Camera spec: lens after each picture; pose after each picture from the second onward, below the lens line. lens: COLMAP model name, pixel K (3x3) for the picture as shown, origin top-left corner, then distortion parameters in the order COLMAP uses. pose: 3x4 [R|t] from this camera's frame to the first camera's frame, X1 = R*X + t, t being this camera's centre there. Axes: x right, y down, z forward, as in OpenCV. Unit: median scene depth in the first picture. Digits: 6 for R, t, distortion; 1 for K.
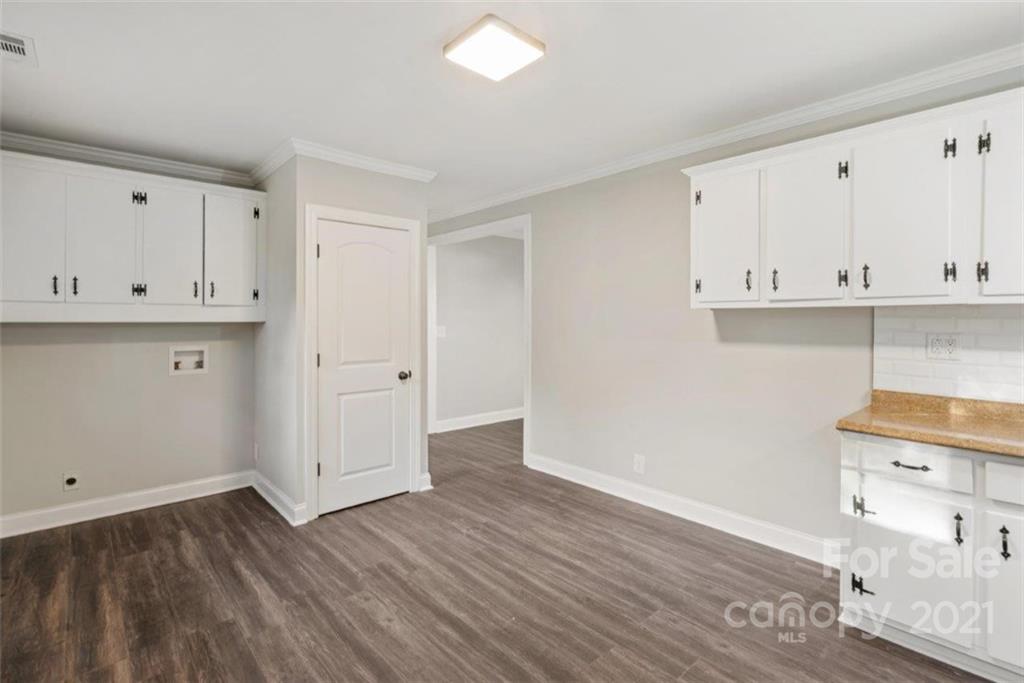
lens RADIAL K [[489.4, 0, 504.1], [0, 489.4, 322.3], [0, 0, 1]] dist [-0.000074, 0.000065]
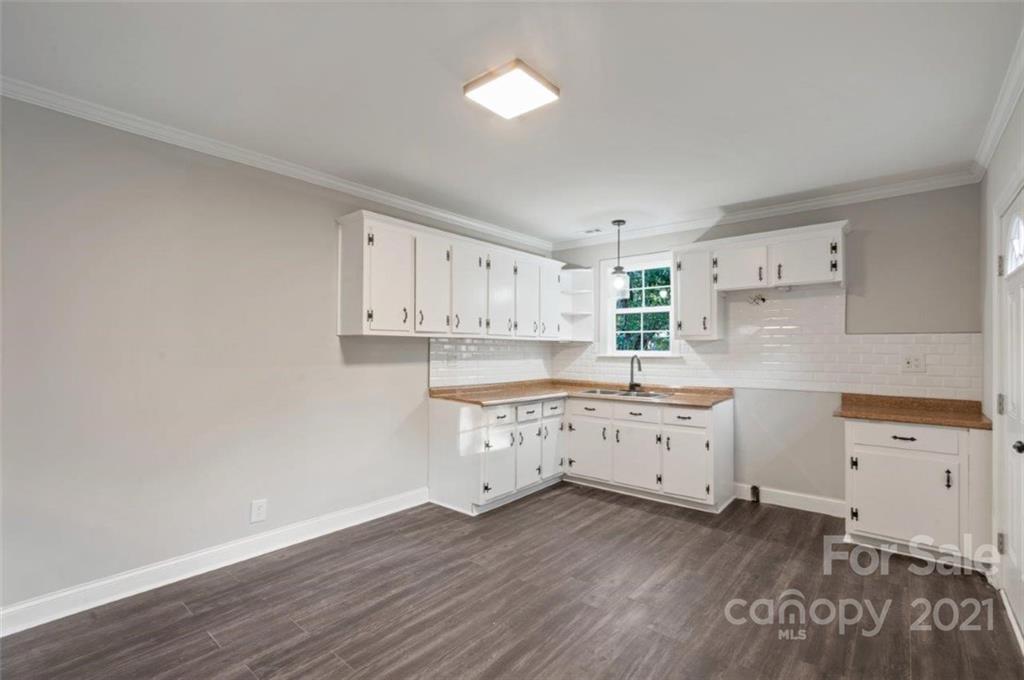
lens RADIAL K [[476.1, 0, 508.7], [0, 476.1, 340.0], [0, 0, 1]] dist [0.001460, 0.000199]
pose [[-0.157006, 0.014547, 0.987491, -0.829164], [-0.003258, 0.999878, -0.015248, 0.000871], [-0.987592, -0.005611, -0.156939, 0.919130]]
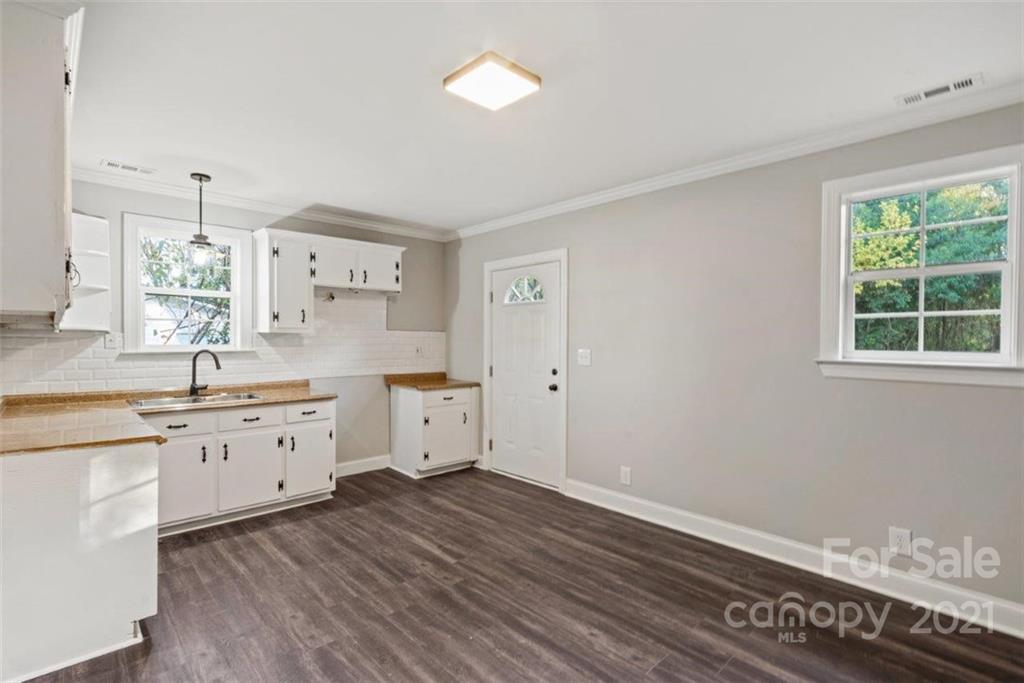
lens RADIAL K [[476.1, 0, 508.7], [0, 476.1, 341.5], [0, 0, 1]] dist [0.001460, 0.000199]
pose [[-0.999208, -0.003438, -0.039633, -0.014145], [-0.003566, 0.999989, 0.003157, -0.004320], [0.039622, 0.003296, -0.999209, 1.598034]]
